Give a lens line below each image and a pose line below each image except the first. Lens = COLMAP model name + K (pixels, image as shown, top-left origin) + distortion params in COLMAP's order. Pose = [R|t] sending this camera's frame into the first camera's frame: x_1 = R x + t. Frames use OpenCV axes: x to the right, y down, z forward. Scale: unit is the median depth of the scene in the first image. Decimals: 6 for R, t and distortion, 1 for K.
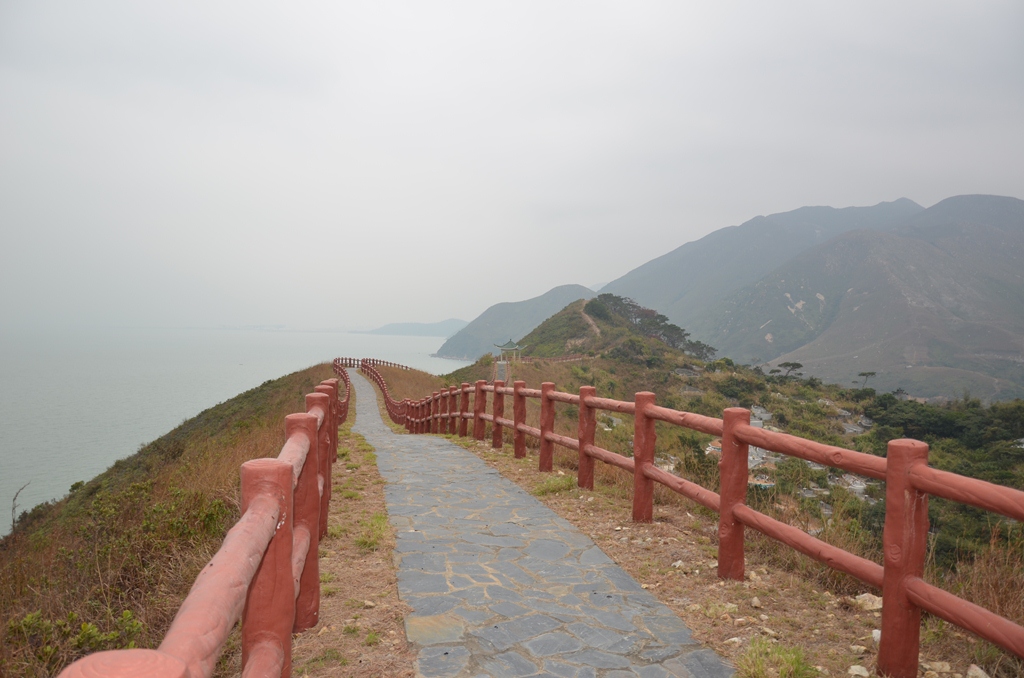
lens RADIAL K [[786.3, 0, 513.1], [0, 786.3, 337.0], [0, 0, 1]] dist [-0.005588, -0.002684]
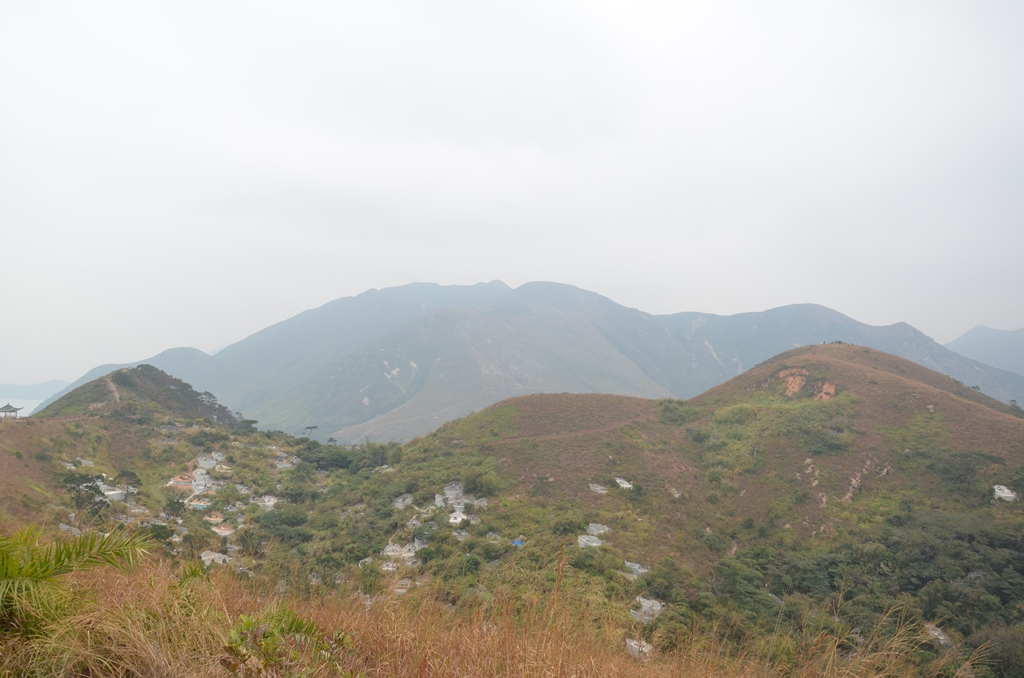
lens RADIAL K [[799.1, 0, 511.3], [0, 799.1, 339.4], [0, 0, 1]] dist [-0.034387, 0.000591]
pose [[0.908563, 0.029415, 0.416710, 0.149513], [0.002310, 0.997149, -0.075422, -0.001540], [-0.417740, 0.069489, 0.905905, -0.387650]]
